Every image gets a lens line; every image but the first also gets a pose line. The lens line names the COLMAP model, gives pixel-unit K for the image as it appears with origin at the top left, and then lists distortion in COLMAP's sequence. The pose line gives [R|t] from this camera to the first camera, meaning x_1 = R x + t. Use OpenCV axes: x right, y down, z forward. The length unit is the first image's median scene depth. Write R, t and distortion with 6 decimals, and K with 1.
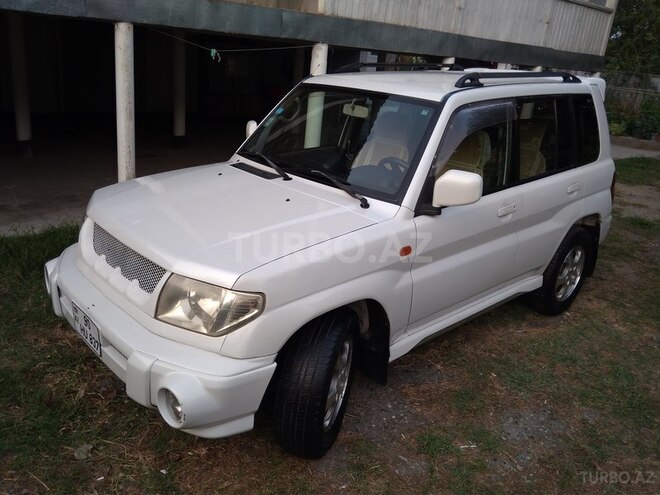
lens RADIAL K [[527.0, 0, 329.1], [0, 527.0, 248.6], [0, 0, 1]] dist [0.077505, -0.112619]
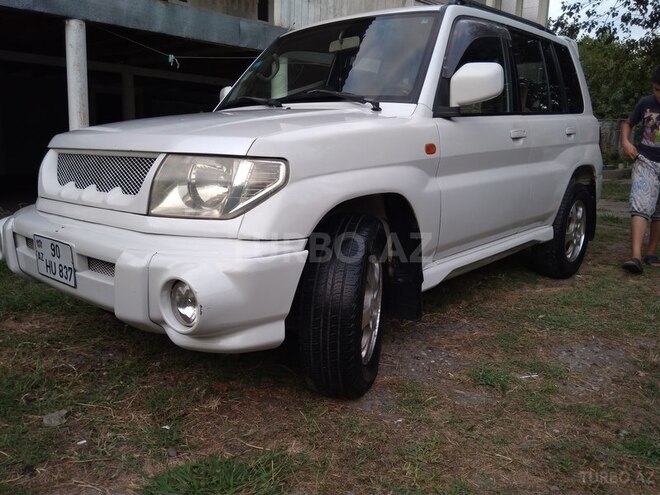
lens RADIAL K [[530.4, 0, 330.0], [0, 530.4, 247.5], [0, 0, 1]] dist [0.075929, -0.123755]
pose [[0.991457, -0.087202, 0.096996, -0.108102], [0.100781, 0.984242, -0.145293, 0.249667], [-0.082798, 0.153827, 0.984623, 0.155370]]
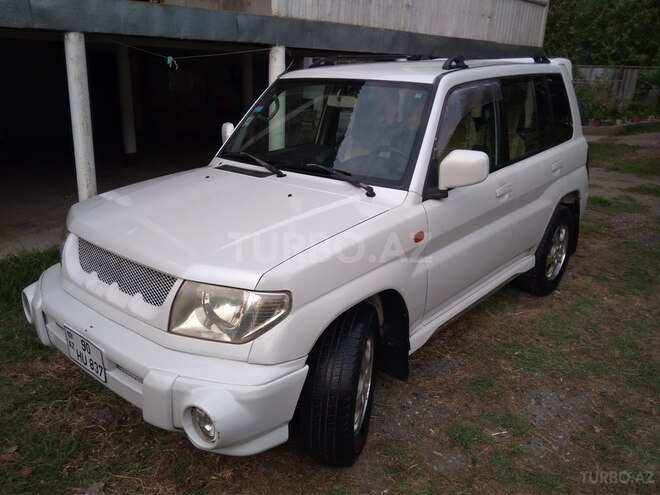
lens RADIAL K [[527.0, 0, 329.1], [0, 527.0, 248.6], [0, 0, 1]] dist [0.077505, -0.112619]
pose [[0.991506, -0.093352, 0.090565, -0.096262], [0.095226, 0.995317, -0.016591, 0.023549], [-0.088592, 0.025075, 0.995752, 0.053021]]
